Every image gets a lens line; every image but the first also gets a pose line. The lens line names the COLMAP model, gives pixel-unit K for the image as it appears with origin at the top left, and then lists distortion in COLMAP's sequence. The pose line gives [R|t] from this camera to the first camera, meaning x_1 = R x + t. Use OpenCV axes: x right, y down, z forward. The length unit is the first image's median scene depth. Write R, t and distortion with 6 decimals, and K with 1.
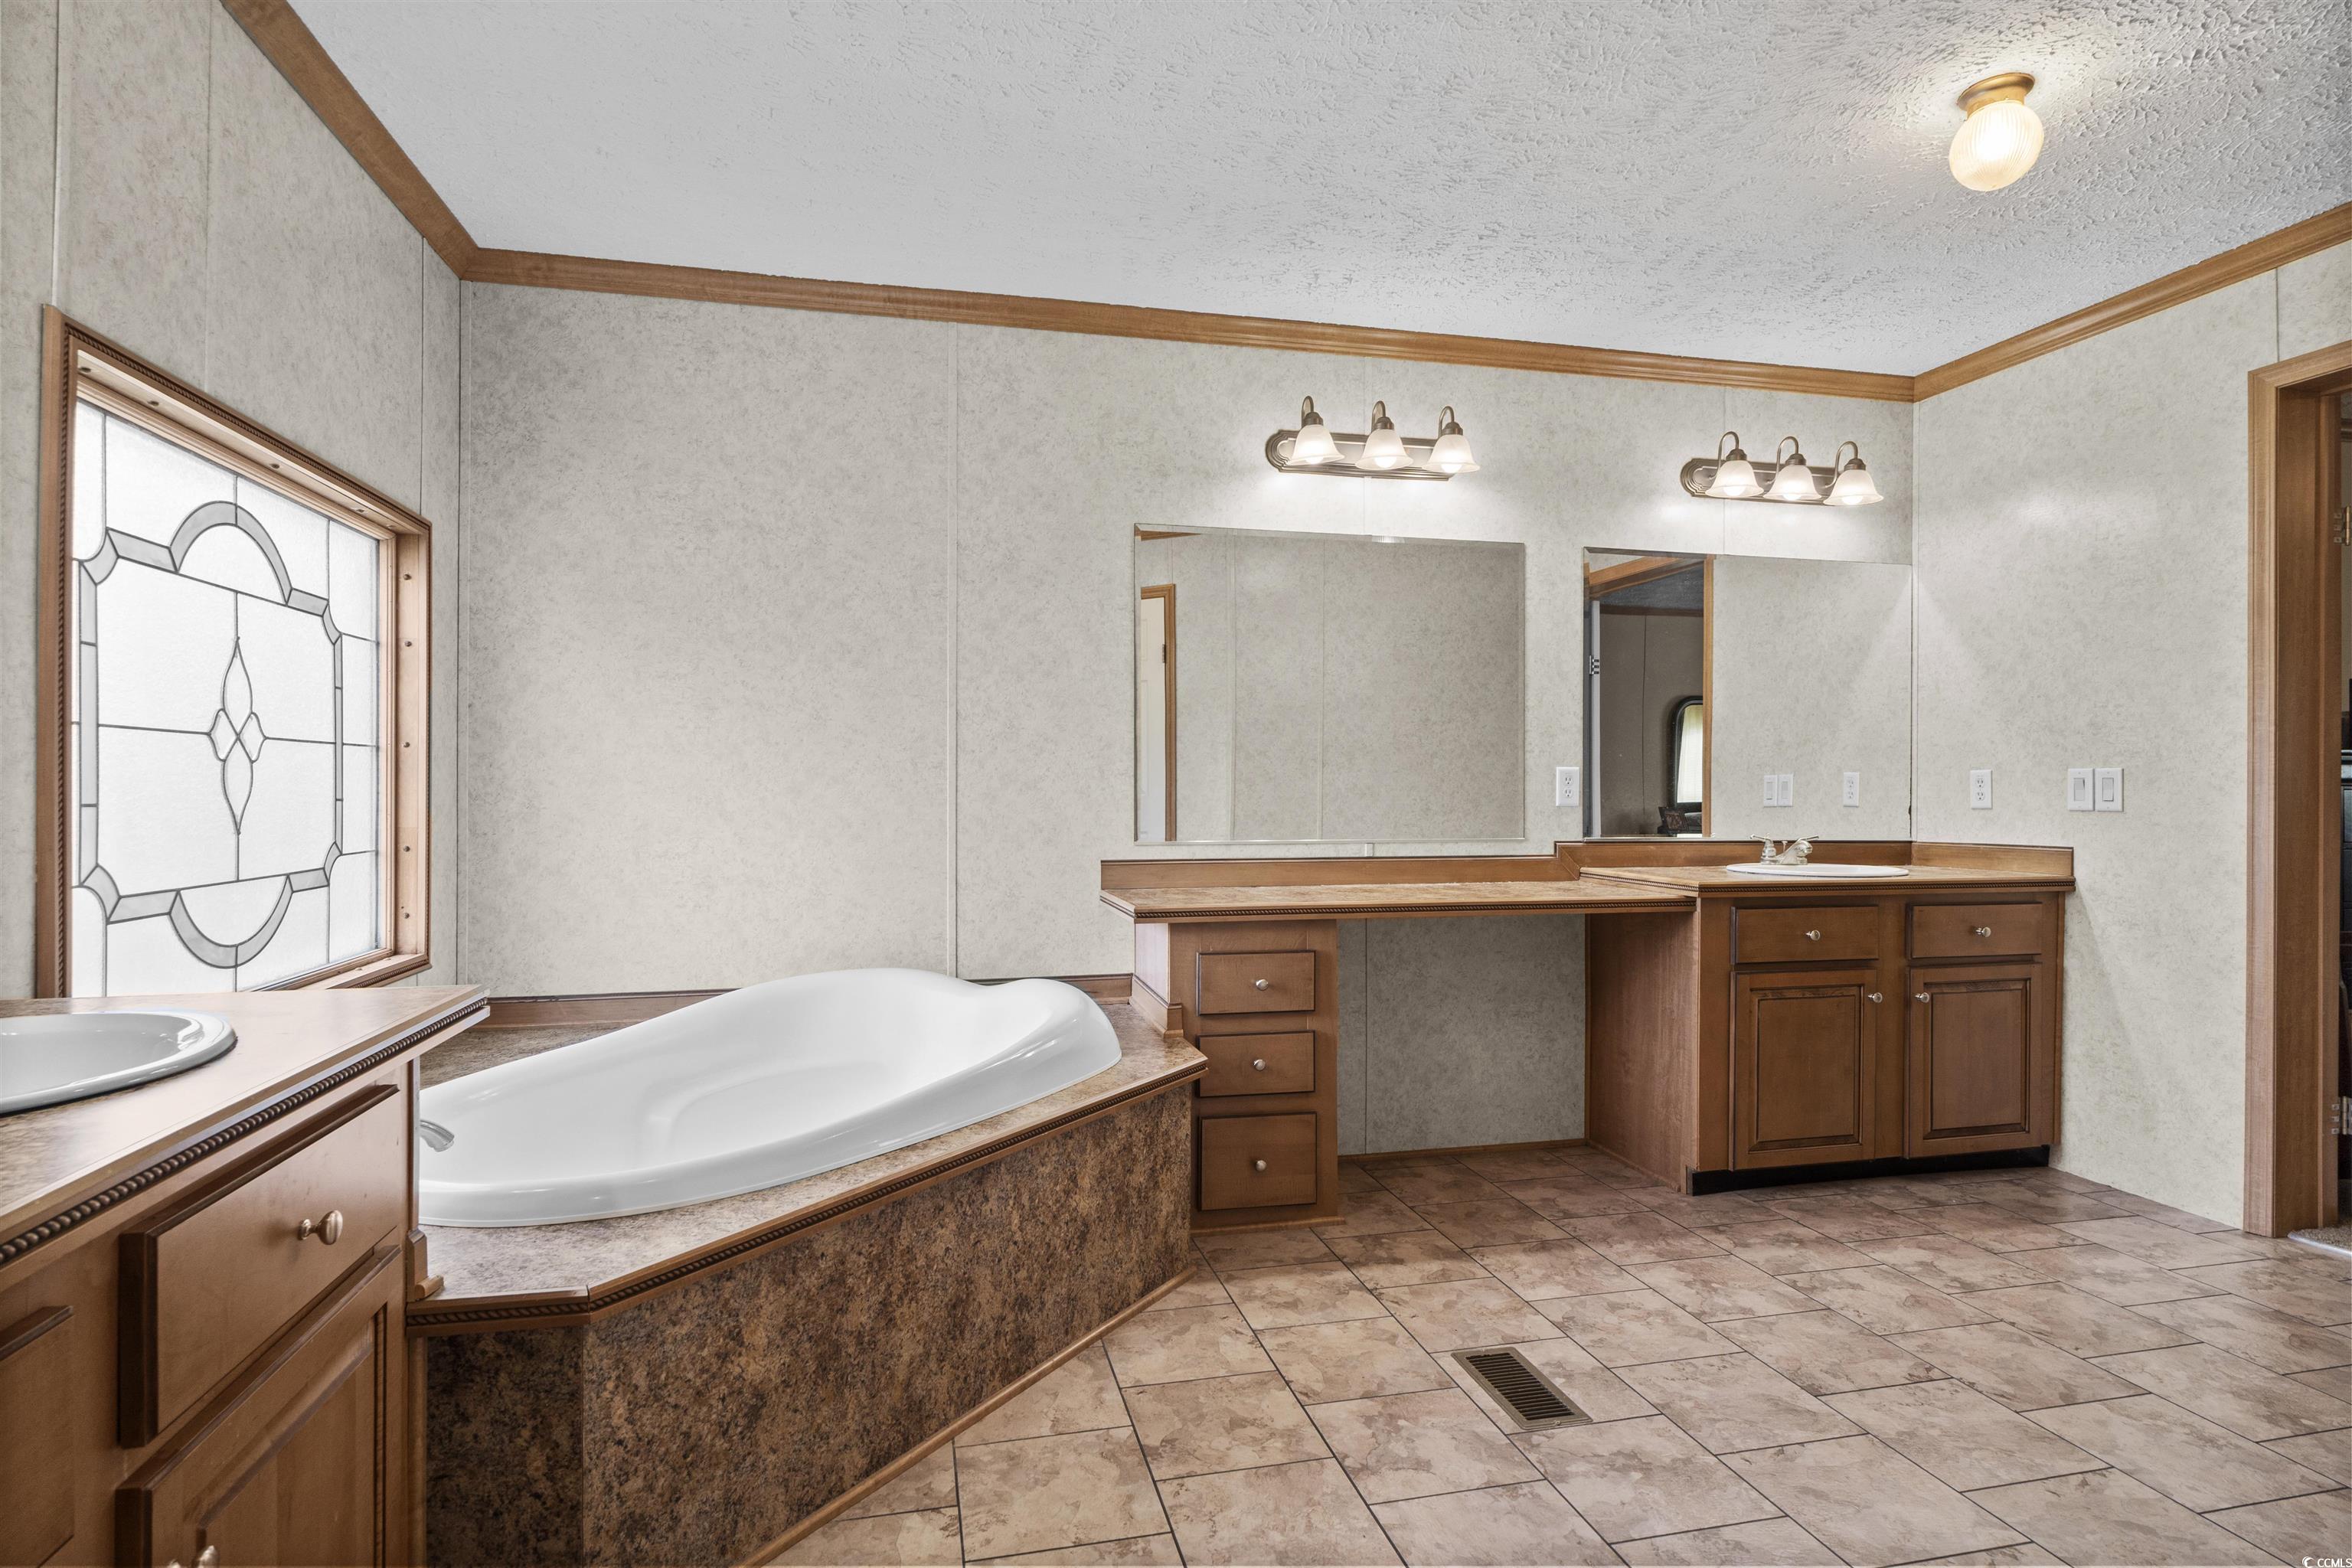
lens RADIAL K [[1227.2, 0, 1173.3], [0, 1227.2, 788.6], [0, 0, 1]] dist [-0.006715, -0.000403]
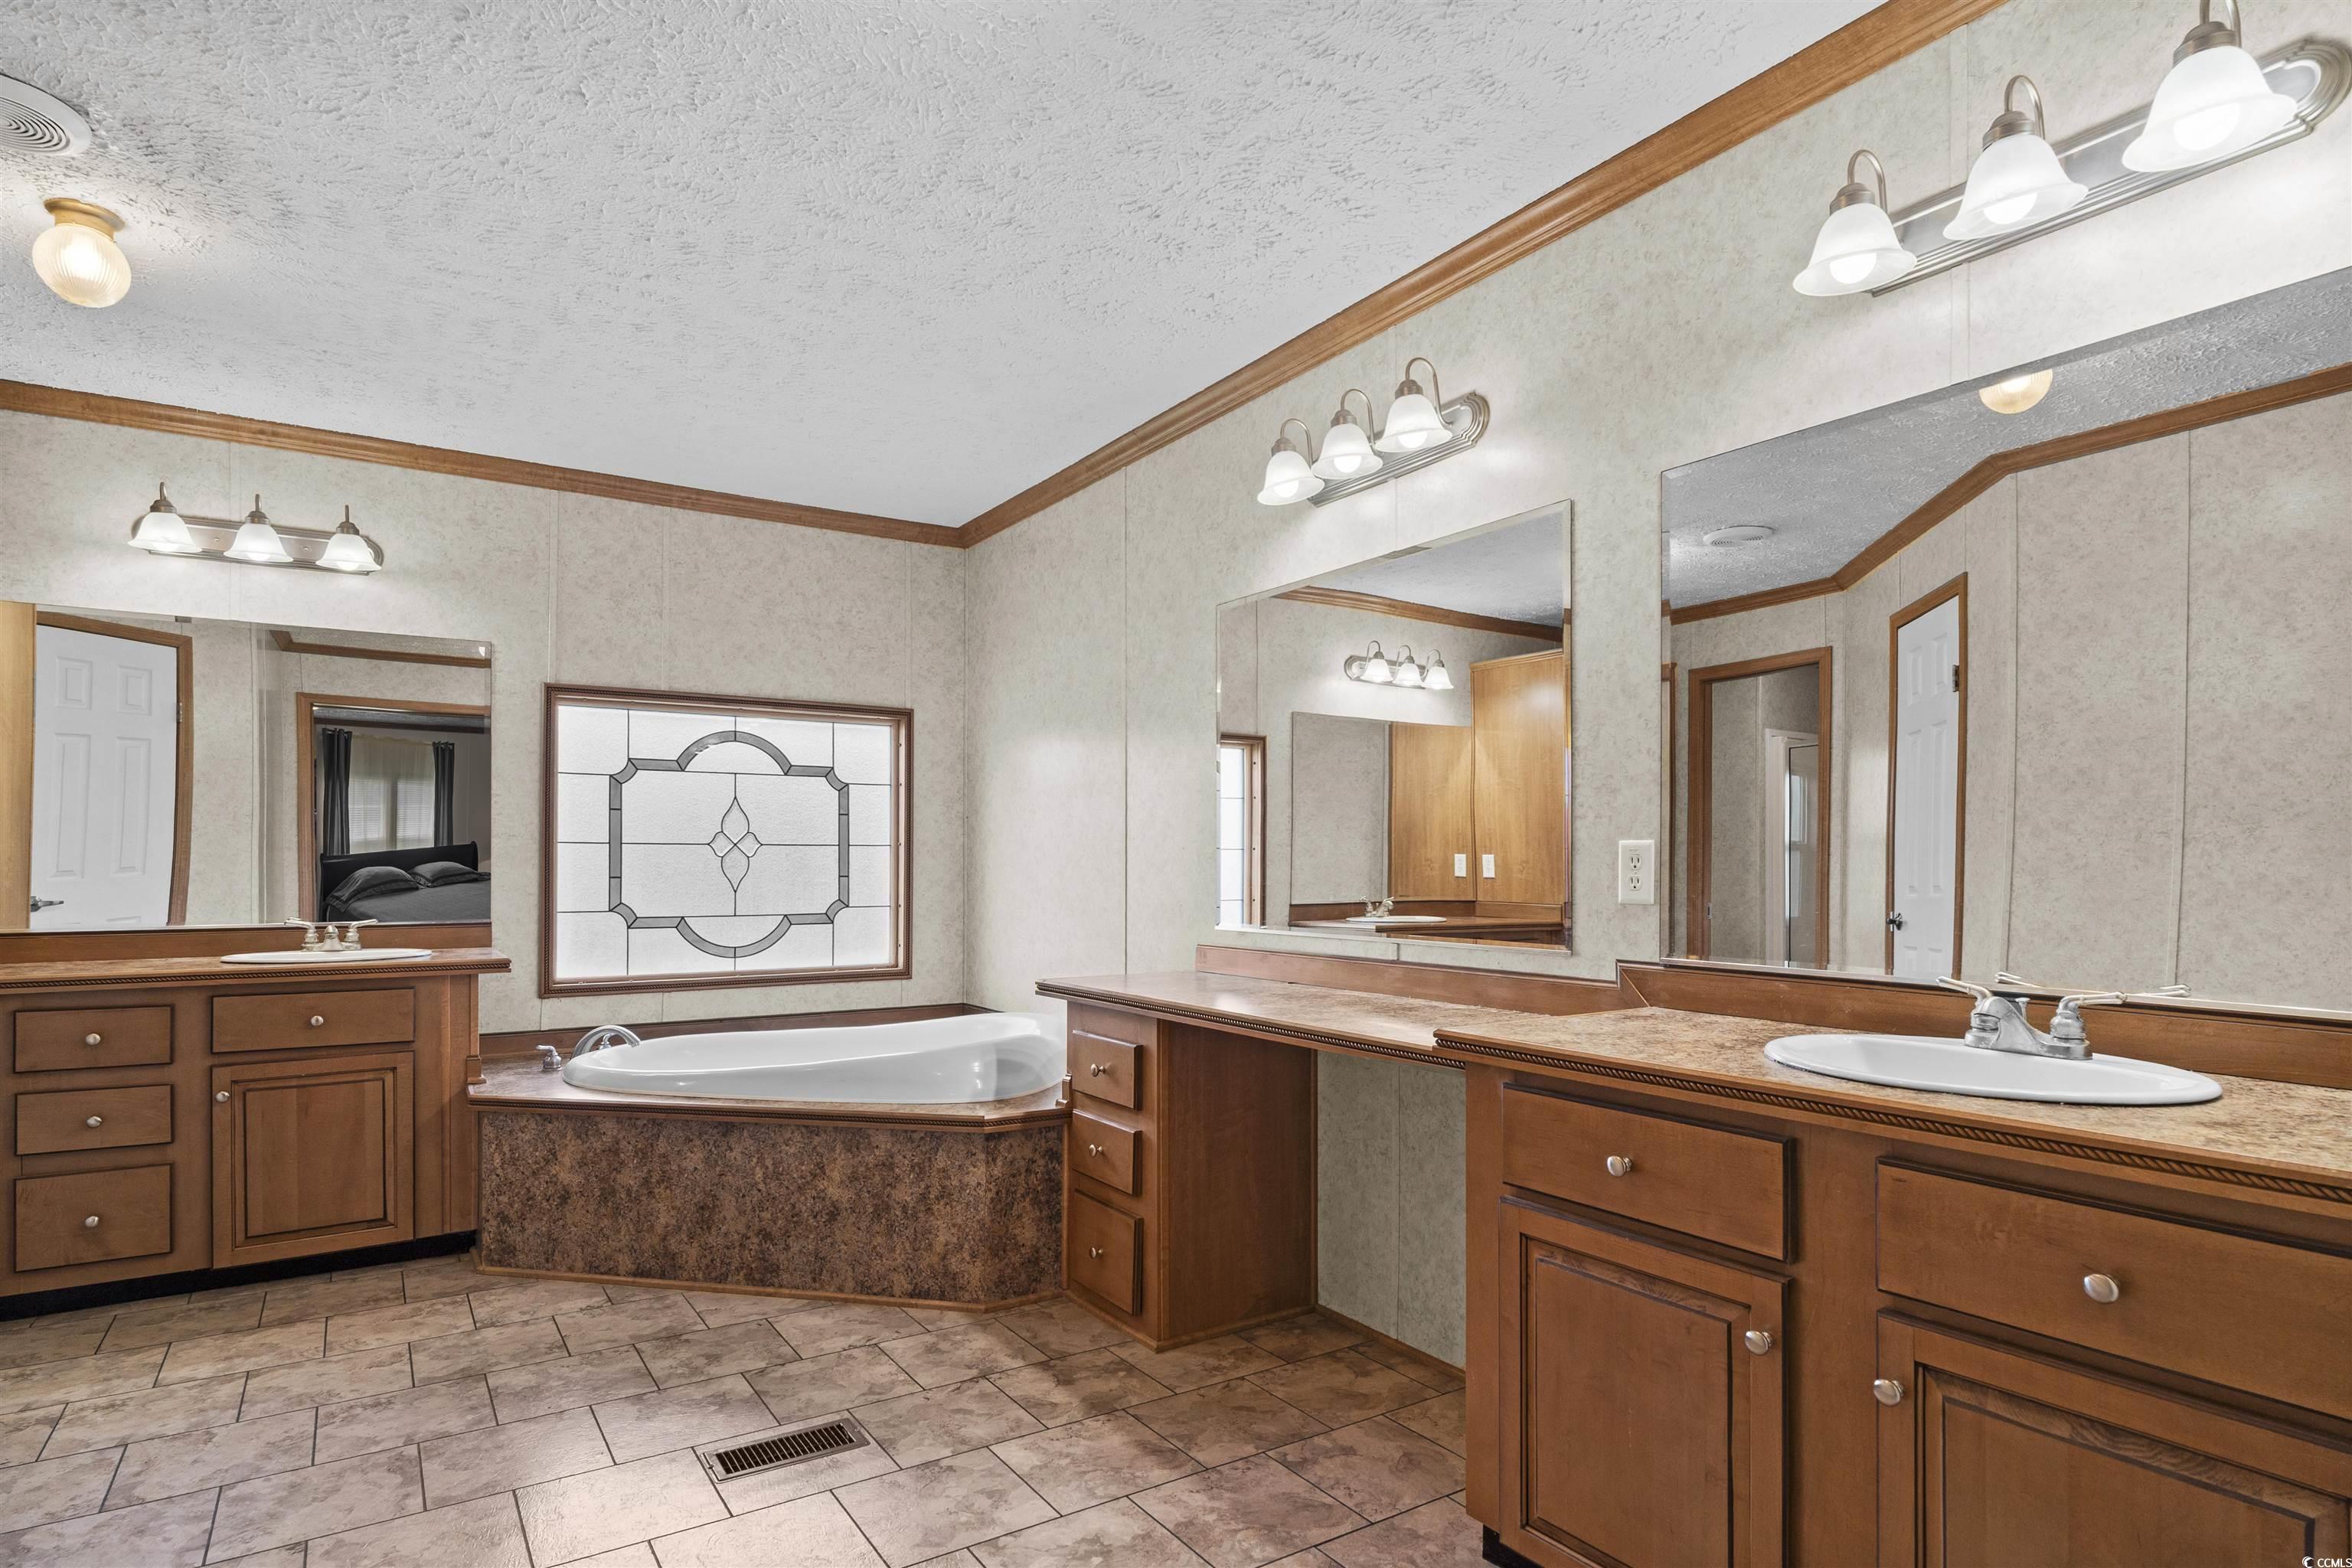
lens RADIAL K [[1227.2, 0, 1125.0], [0, 1227.2, 865.4], [0, 0, 1]] dist [-0.006715, -0.000403]
pose [[0.331449, -0.001662, -0.943472, 1.084129], [-0.002582, 0.999993, -0.002669, -0.003605], [0.943470, 0.003321, 0.331442, 0.740281]]
